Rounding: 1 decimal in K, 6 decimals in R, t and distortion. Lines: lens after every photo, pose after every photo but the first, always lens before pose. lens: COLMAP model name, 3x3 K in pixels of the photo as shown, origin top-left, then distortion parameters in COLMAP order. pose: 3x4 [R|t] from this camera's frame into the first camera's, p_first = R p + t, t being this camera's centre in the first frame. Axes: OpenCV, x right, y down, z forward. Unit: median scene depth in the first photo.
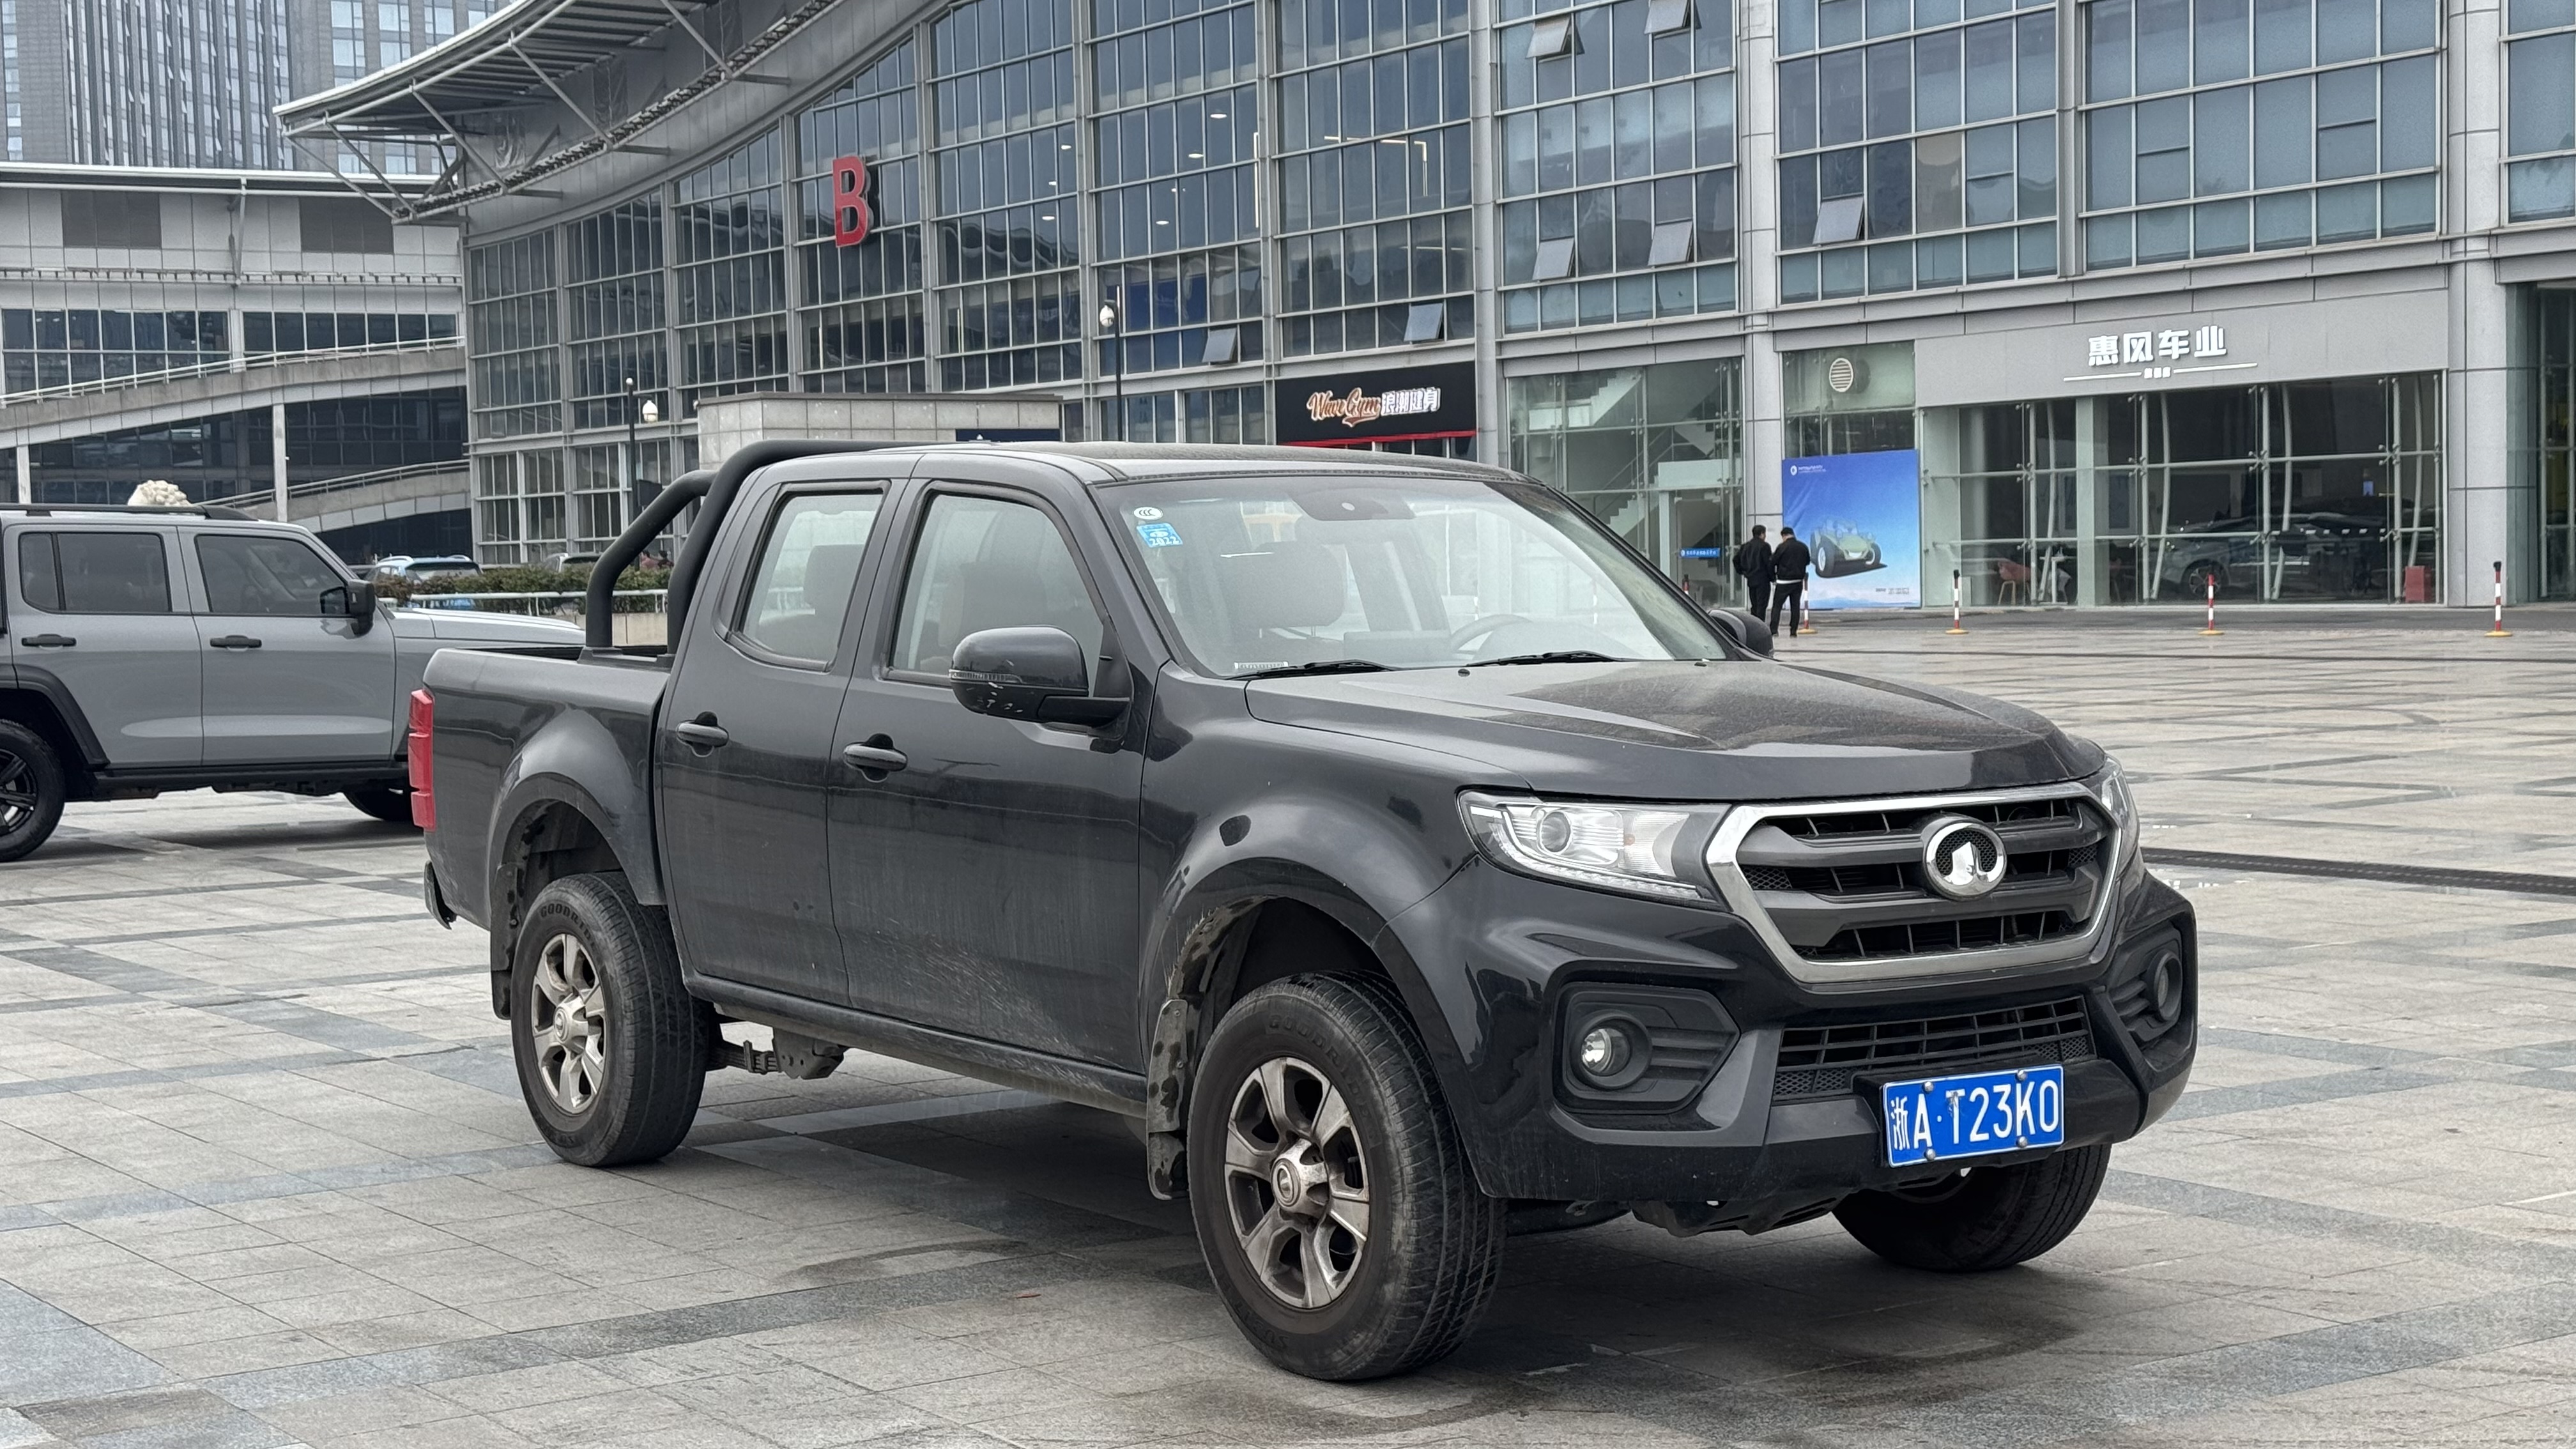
lens RADIAL K [[3608.0, 0, 1287.6], [0, 3608.0, 732.8], [0, 0, 1]] dist [0.105863, 0.000000]
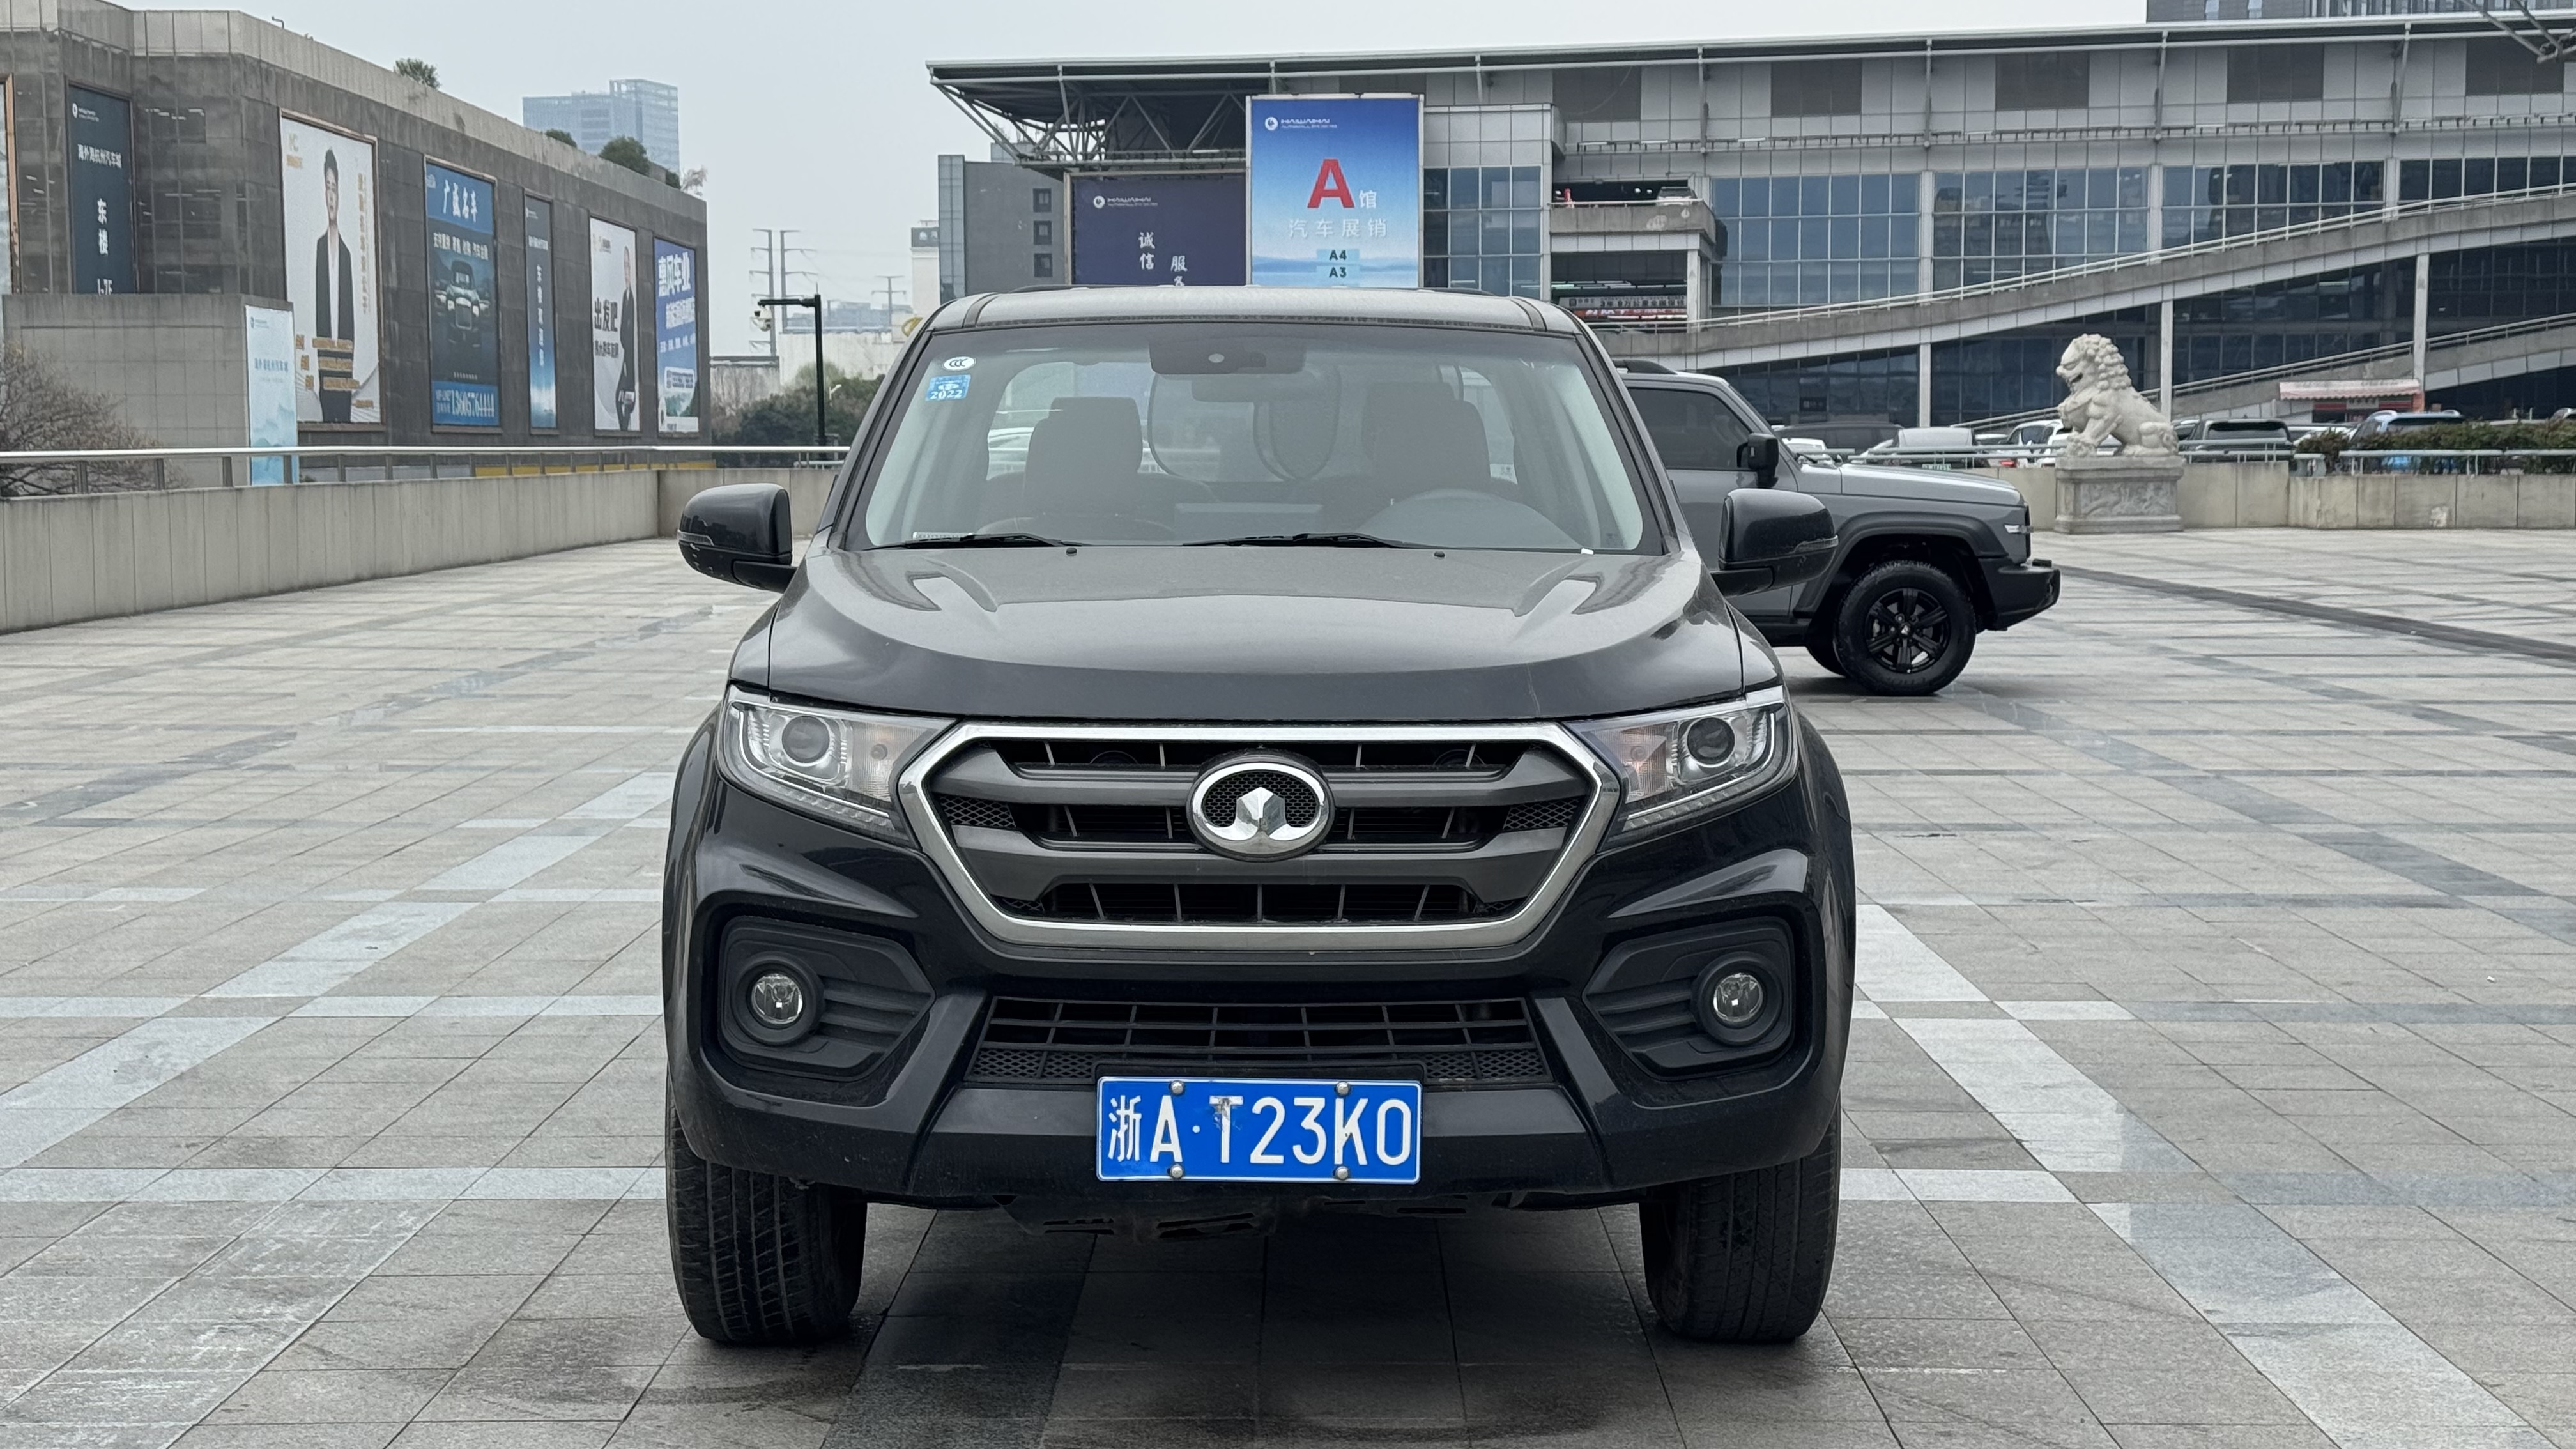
lens RADIAL K [[3608.0, 0, 1294.0], [0, 3608.0, 713.0], [0, 0, 1]] dist [0.105863, 0.000000]
pose [[0.823095, 0.061460, -0.564568, 0.619295], [-0.041905, 0.997990, 0.047549, -0.023149], [0.566355, -0.015479, 0.824016, 0.343995]]
